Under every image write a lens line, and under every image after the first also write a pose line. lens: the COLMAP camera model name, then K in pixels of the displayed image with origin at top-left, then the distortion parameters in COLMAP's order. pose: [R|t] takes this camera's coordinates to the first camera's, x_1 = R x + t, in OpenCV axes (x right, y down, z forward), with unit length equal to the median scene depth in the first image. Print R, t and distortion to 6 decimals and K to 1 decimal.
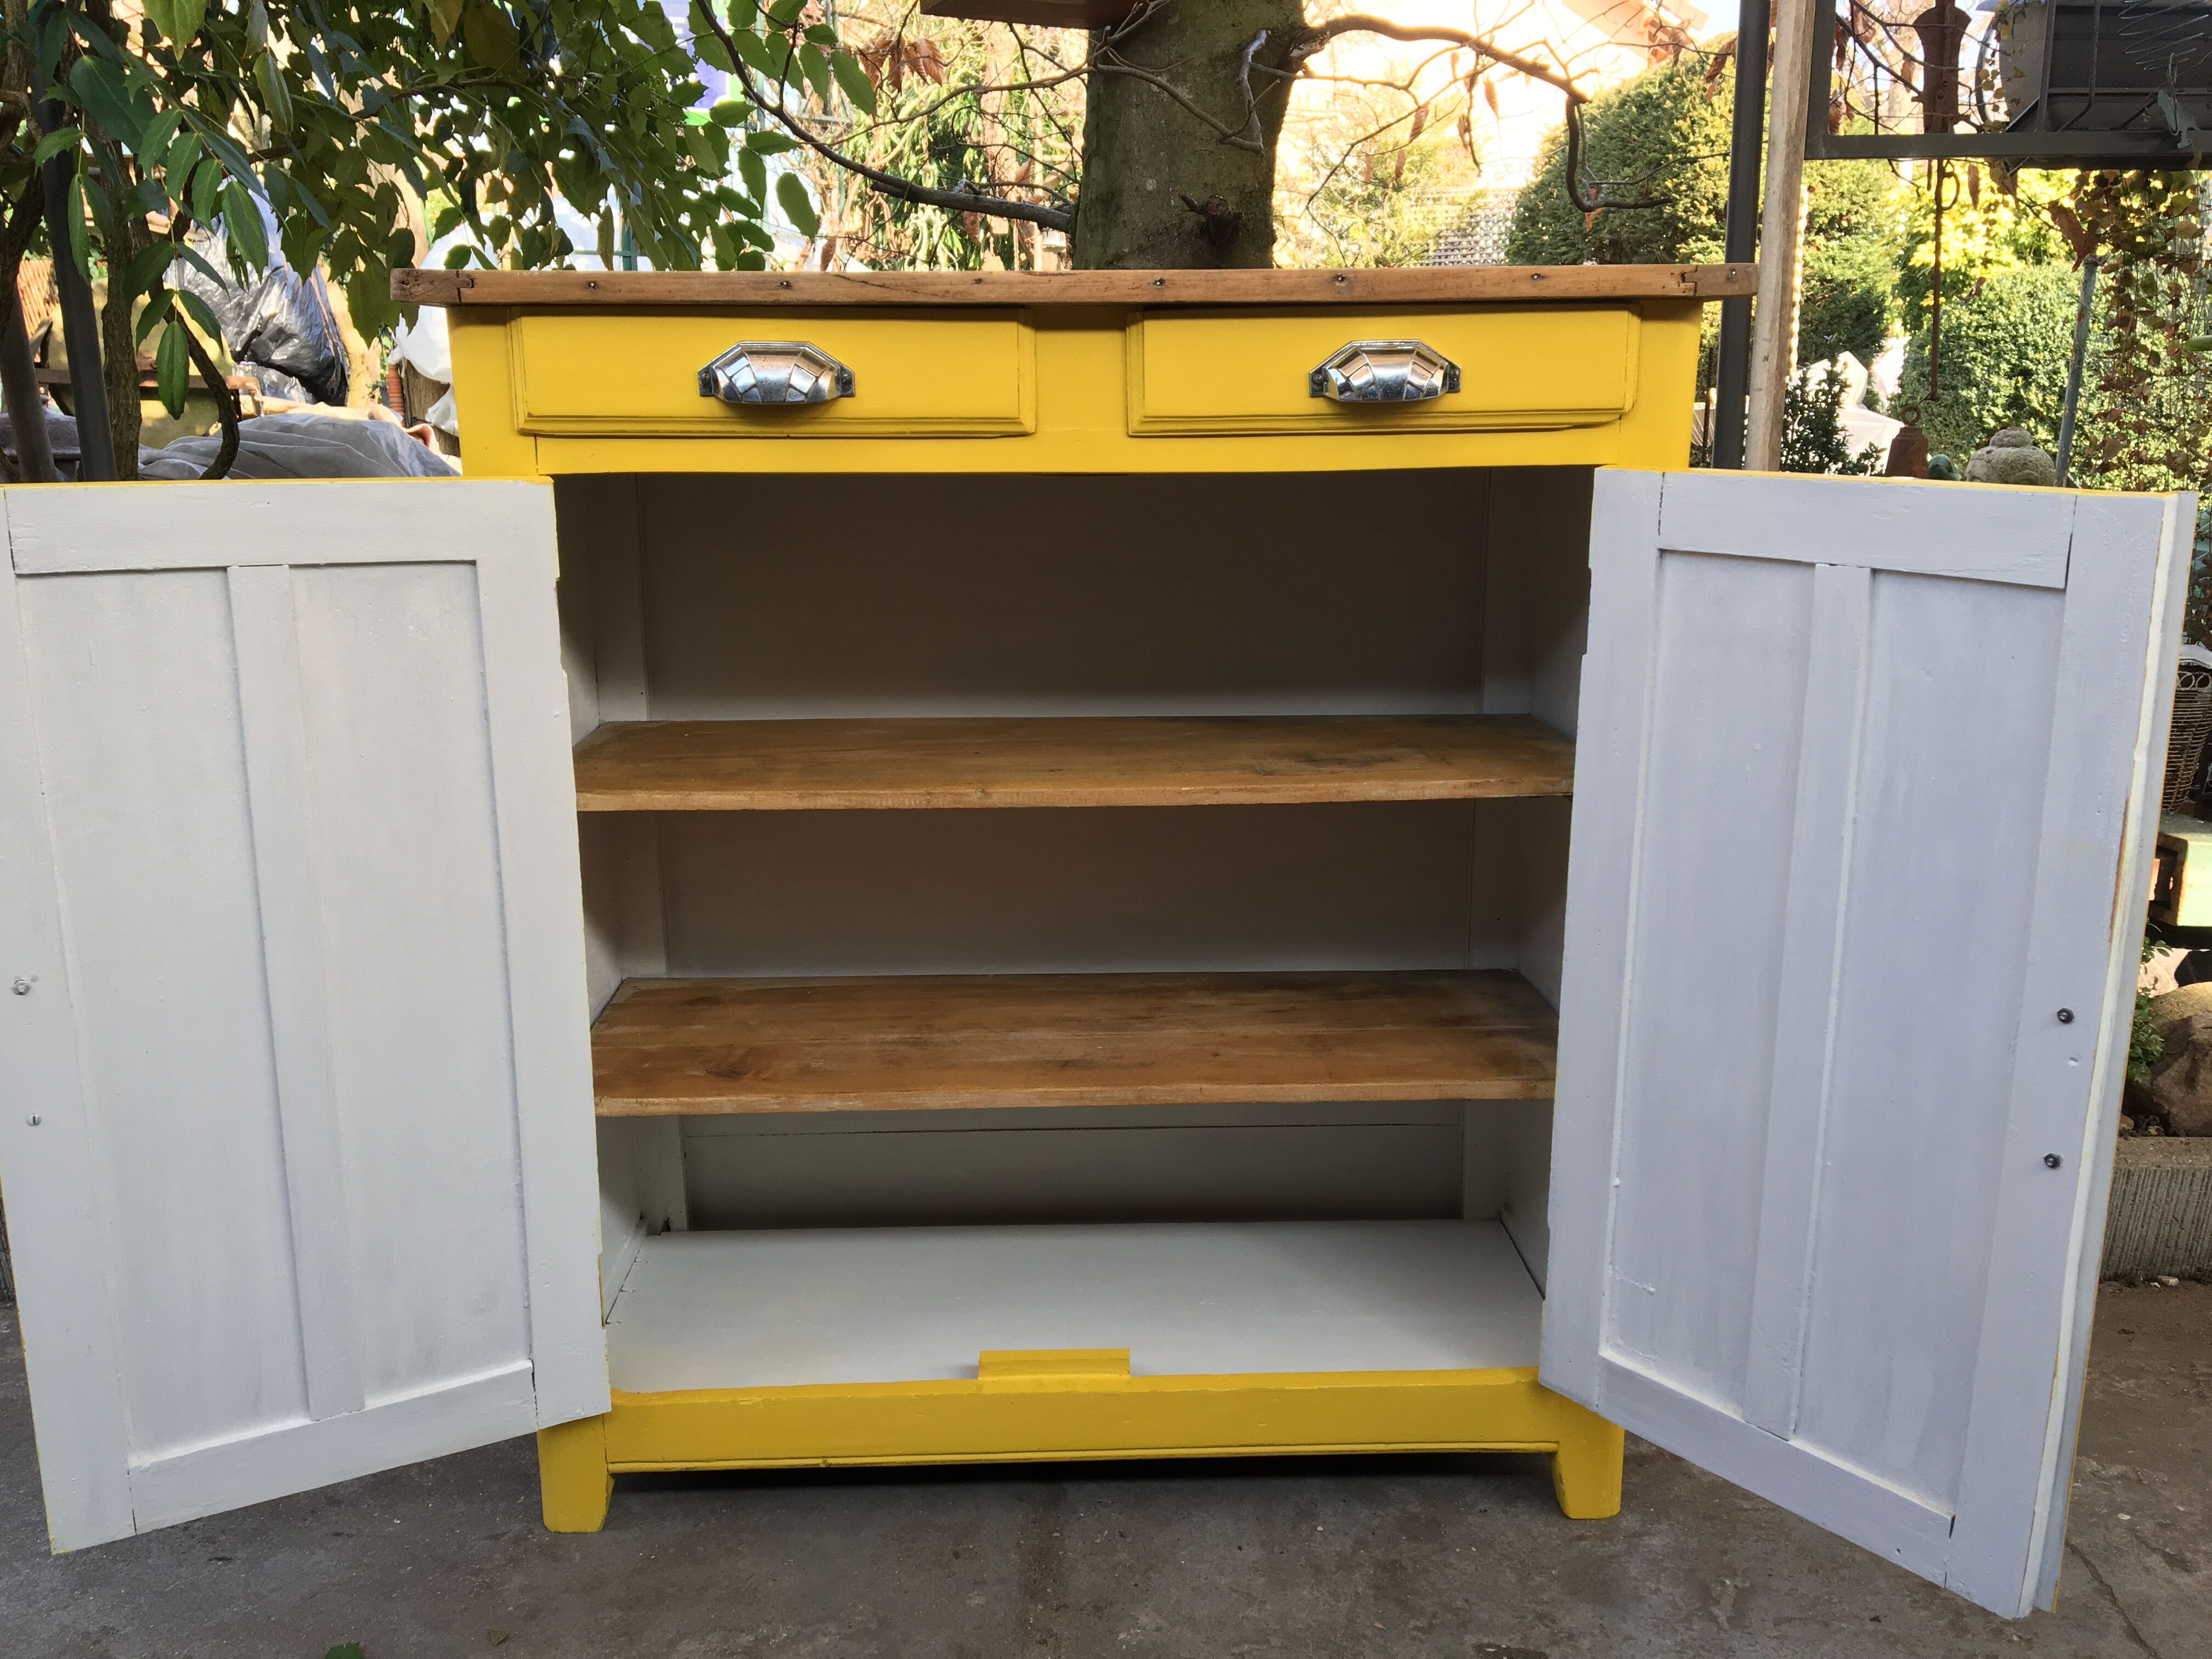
lens RADIAL K [[1867.3, 0, 1104.0], [0, 1867.3, 830.2], [0, 0, 1]] dist [0.065693, -0.092136]
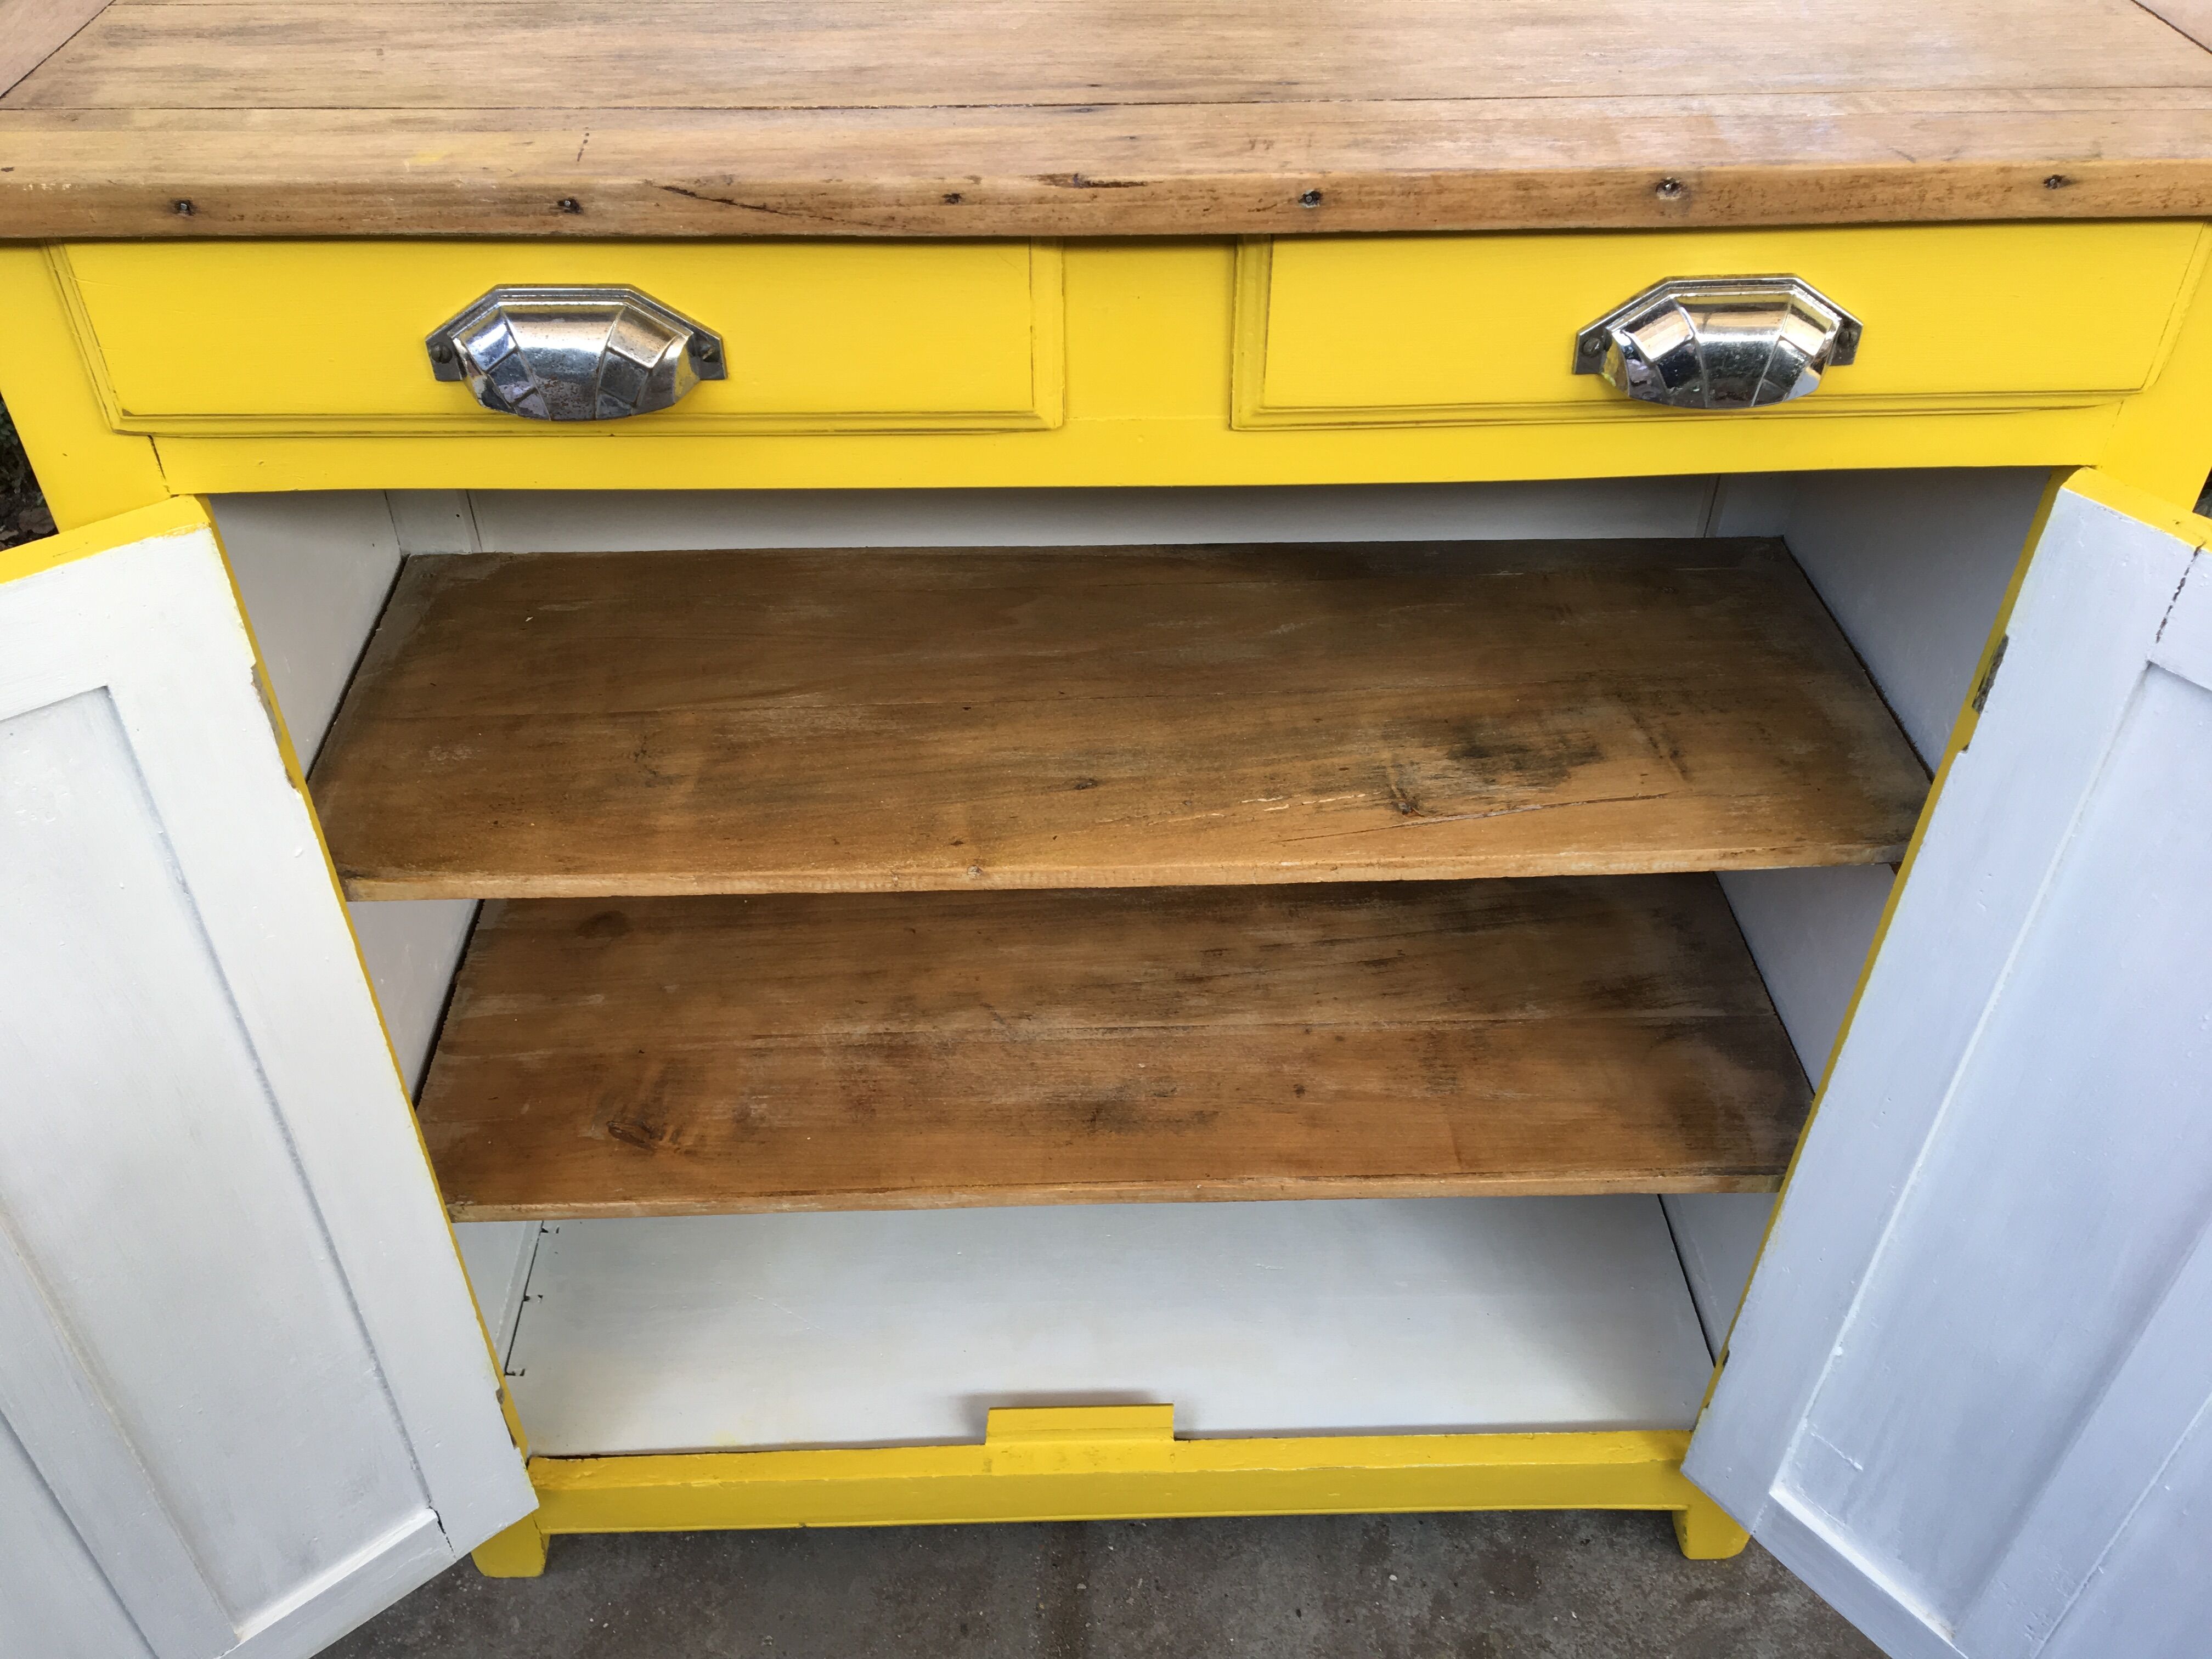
lens RADIAL K [[1867.3, 0, 1103.0], [0, 1867.3, 834.3], [0, 0, 1]] dist [0.065693, -0.092136]
pose [[0.999943, 0.008803, 0.006072, -0.024116], [-0.010599, 0.891500, 0.452897, -0.314463], [-0.001426, -0.452935, 0.891542, 0.402763]]
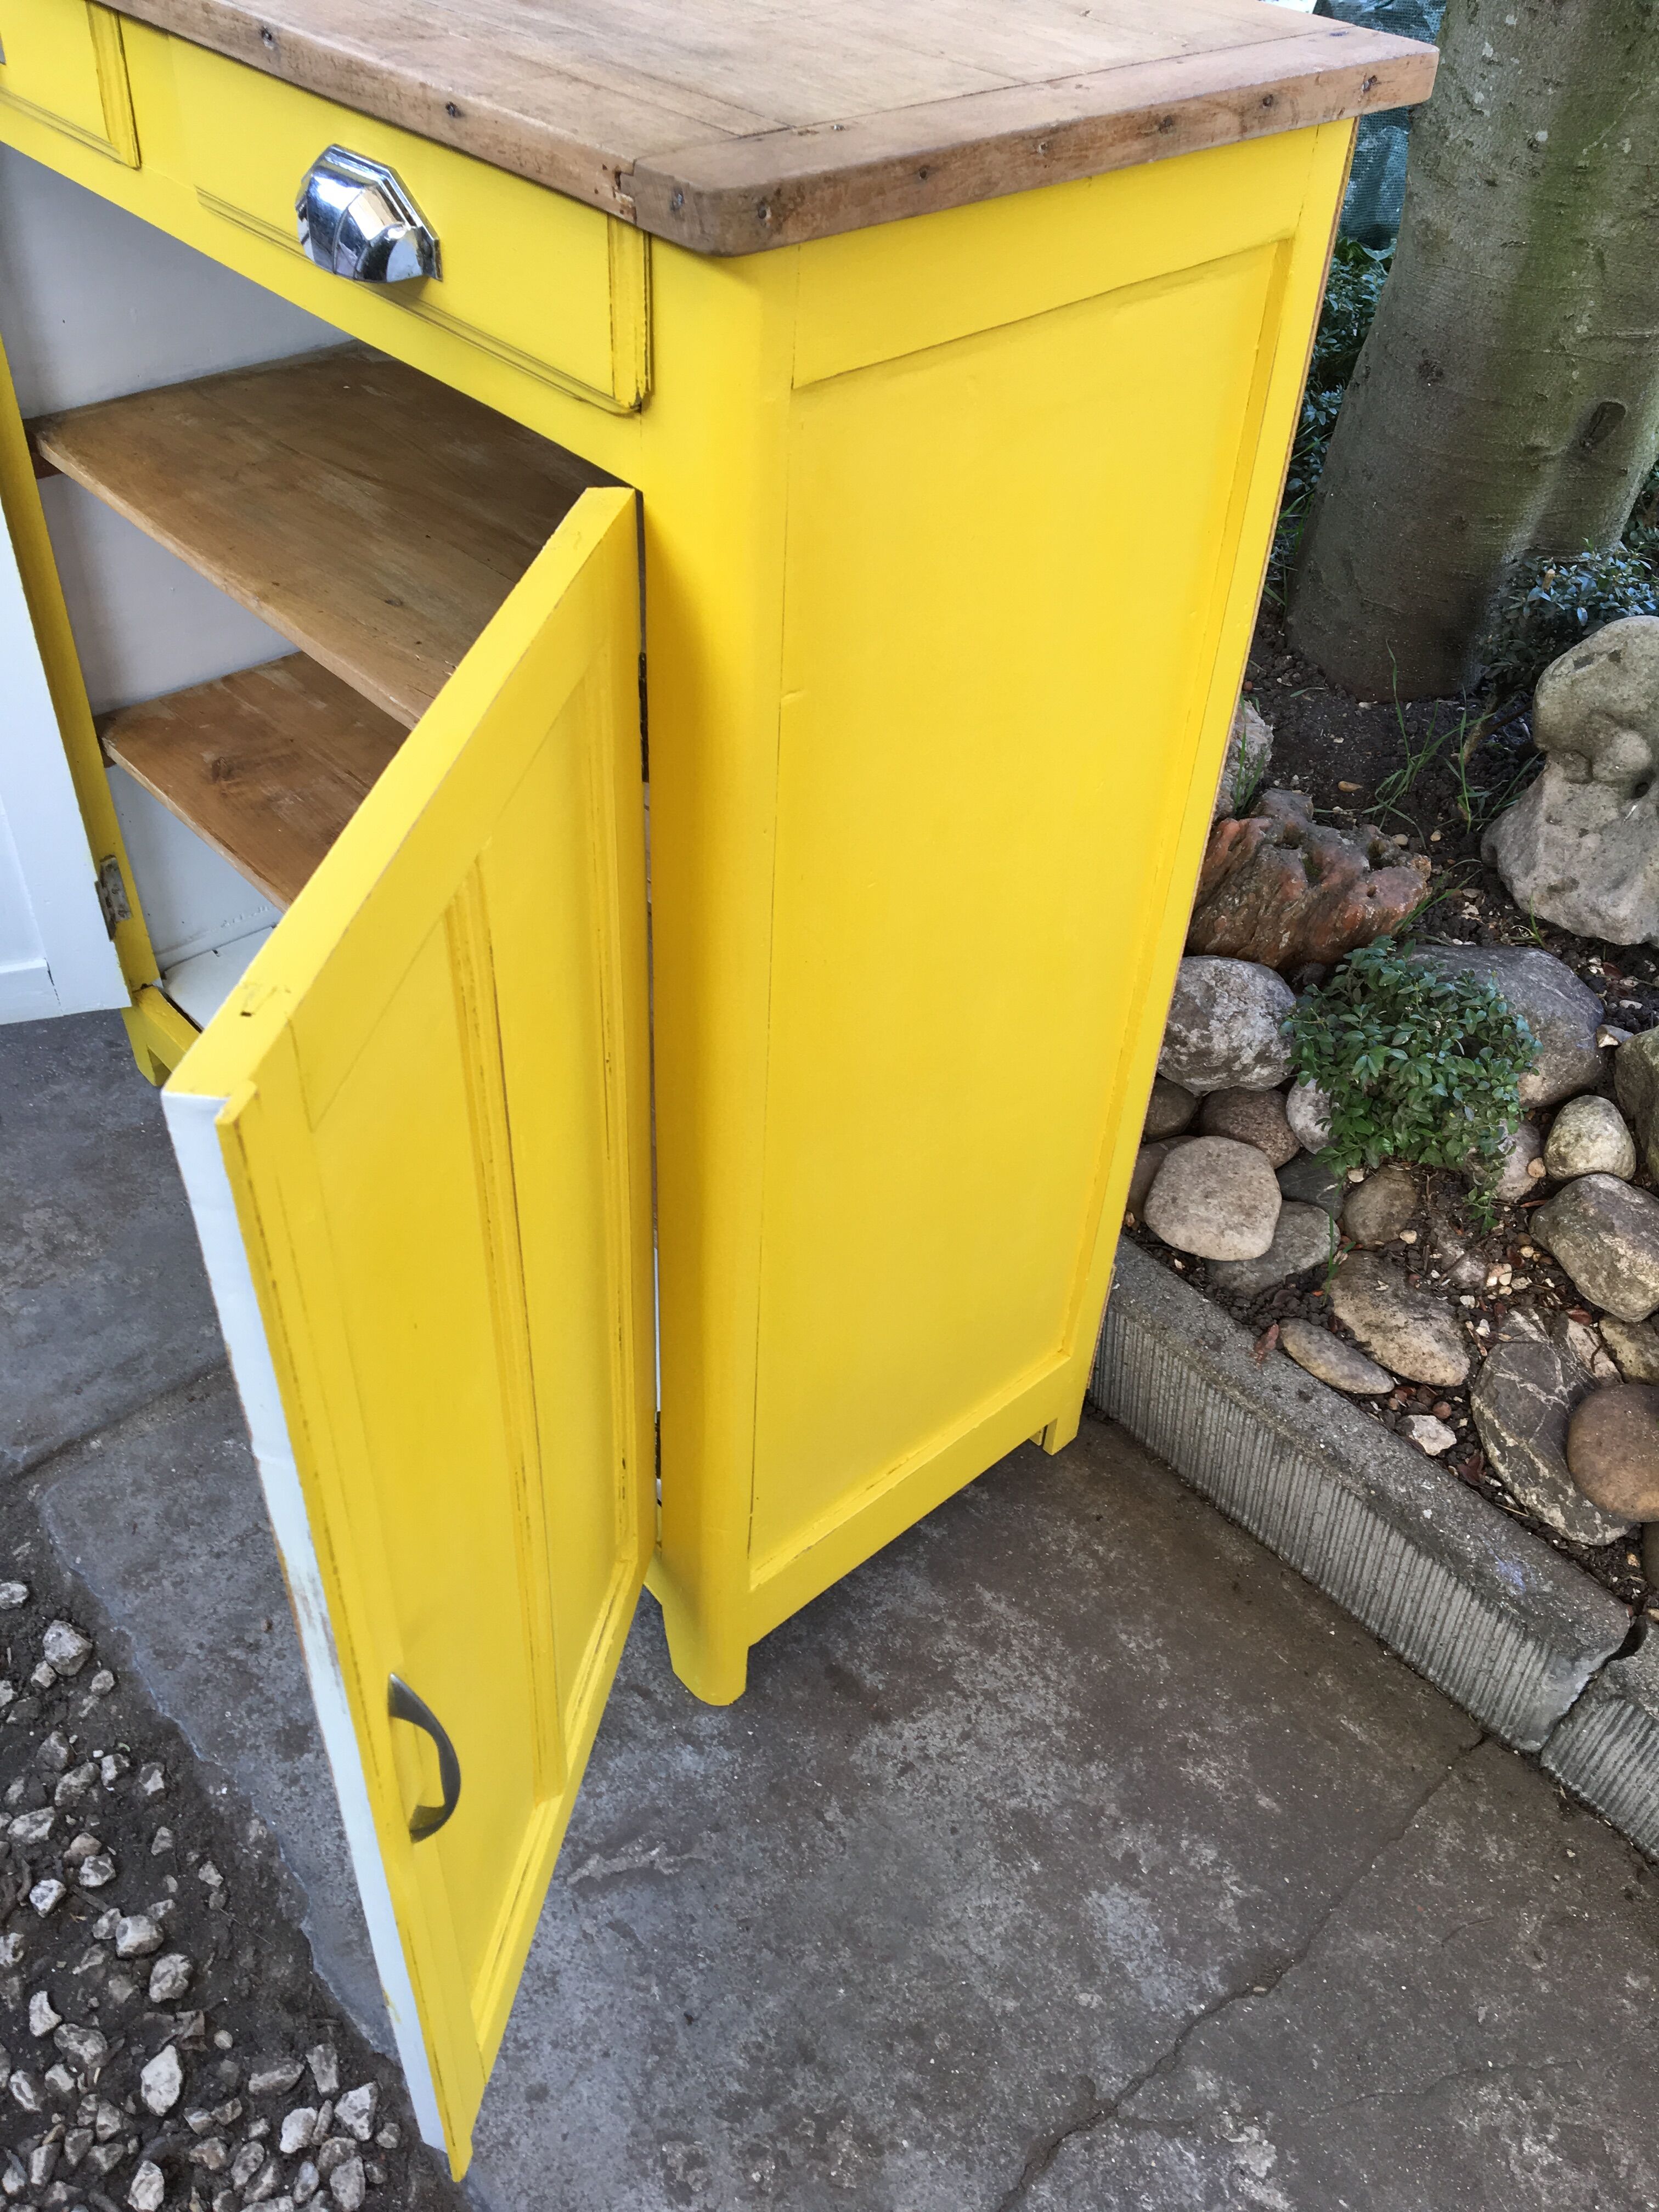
lens RADIAL K [[1867.3, 0, 820.8], [0, 1867.3, 1108.6], [0, 0, 1]] dist [0.065693, -0.092136]
pose [[0.633663, 0.531797, -0.561840, 0.650786], [-0.218496, 0.819717, 0.529457, -0.318296], [0.742112, -0.212737, 0.635619, 0.578063]]
